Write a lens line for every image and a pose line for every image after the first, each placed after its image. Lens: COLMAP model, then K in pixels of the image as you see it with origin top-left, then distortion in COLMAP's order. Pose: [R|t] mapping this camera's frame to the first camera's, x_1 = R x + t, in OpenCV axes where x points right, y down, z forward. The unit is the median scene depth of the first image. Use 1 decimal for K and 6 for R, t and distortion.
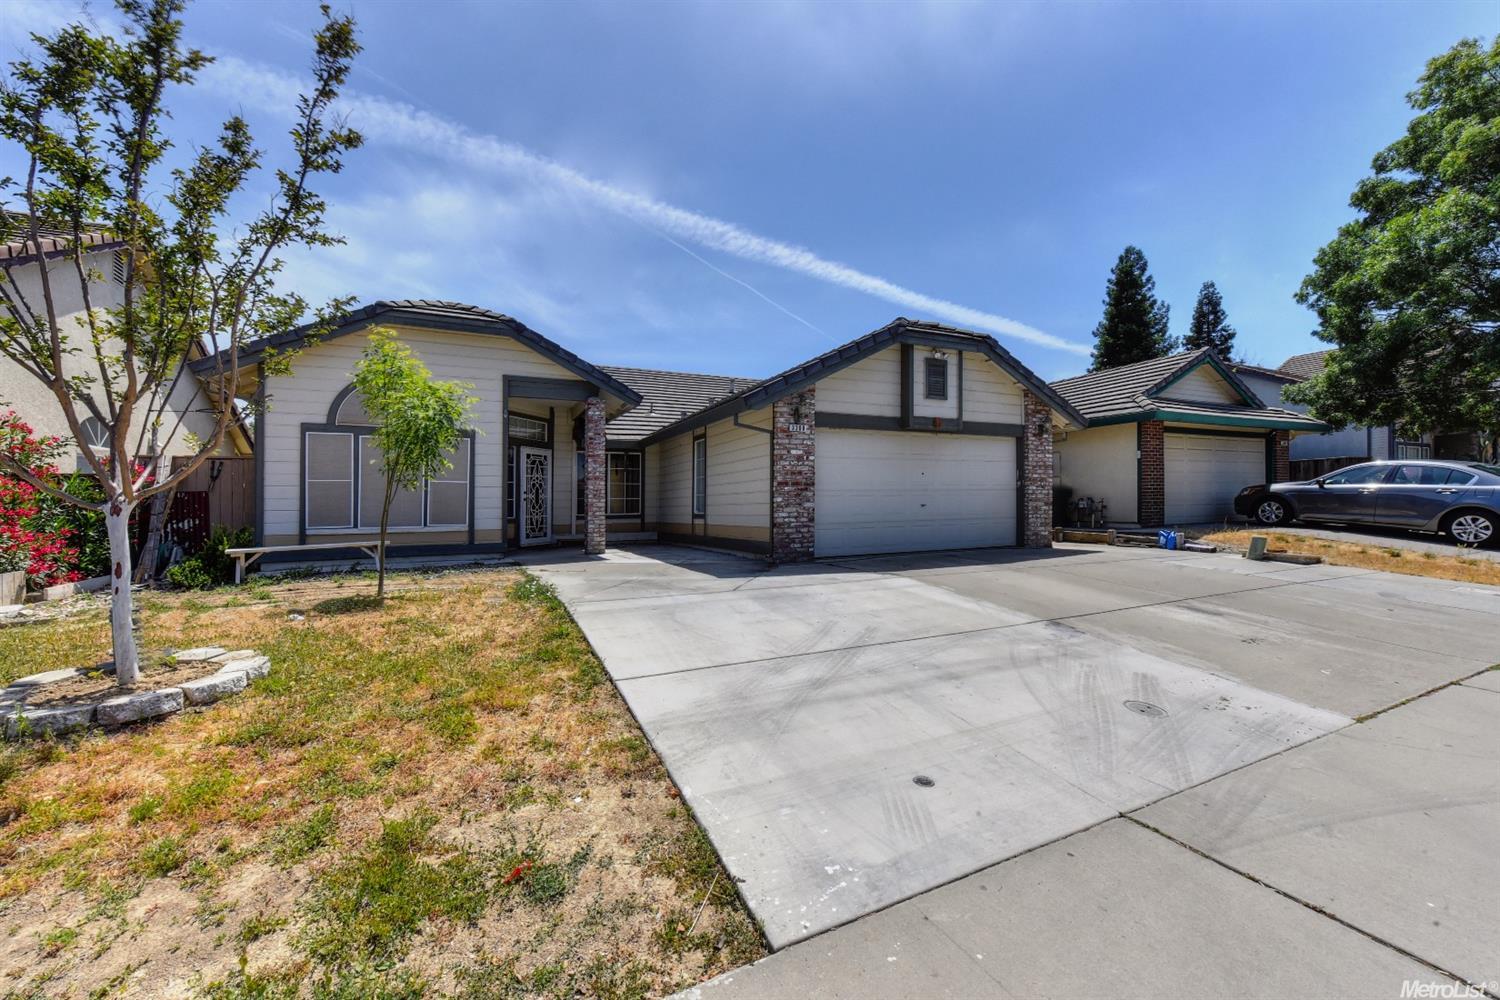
lens RADIAL K [[597.7, 0, 742.3], [0, 597.7, 500.2], [0, 0, 1]] dist [0.008085, -0.001166]
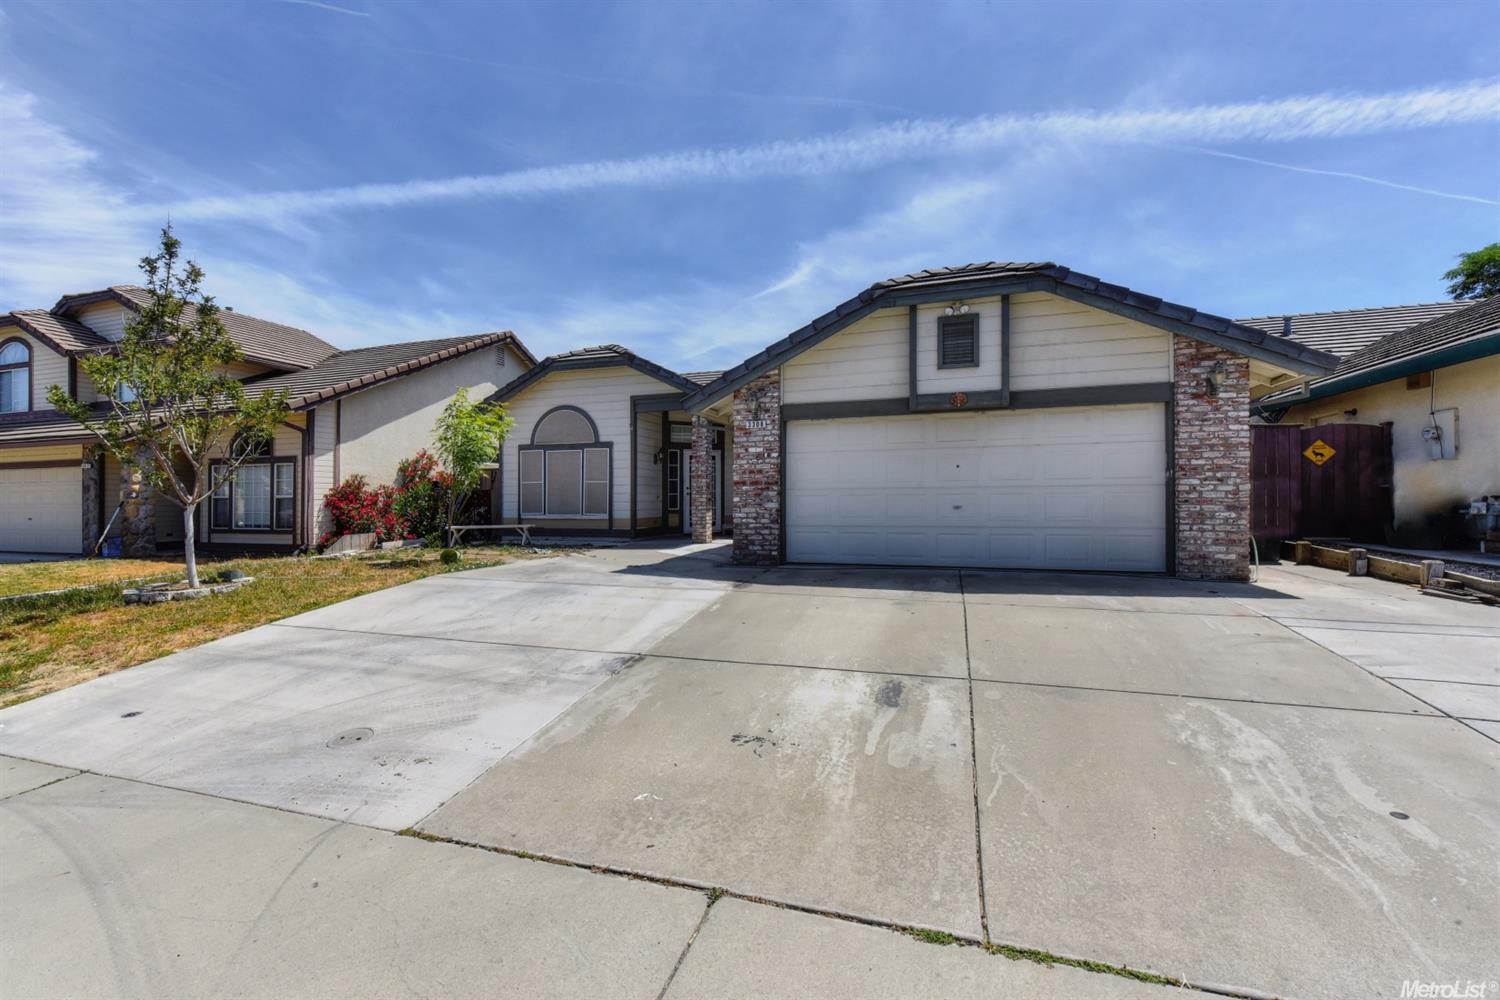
lens RADIAL K [[597.7, 0, 750.5], [0, 597.7, 496.9], [0, 0, 1]] dist [0.008085, -0.001166]
pose [[0.728231, 0.011358, -0.685237, 0.664831], [0.006270, 0.999710, 0.023233, -0.025340], [0.685303, -0.021216, 0.727949, 0.269016]]
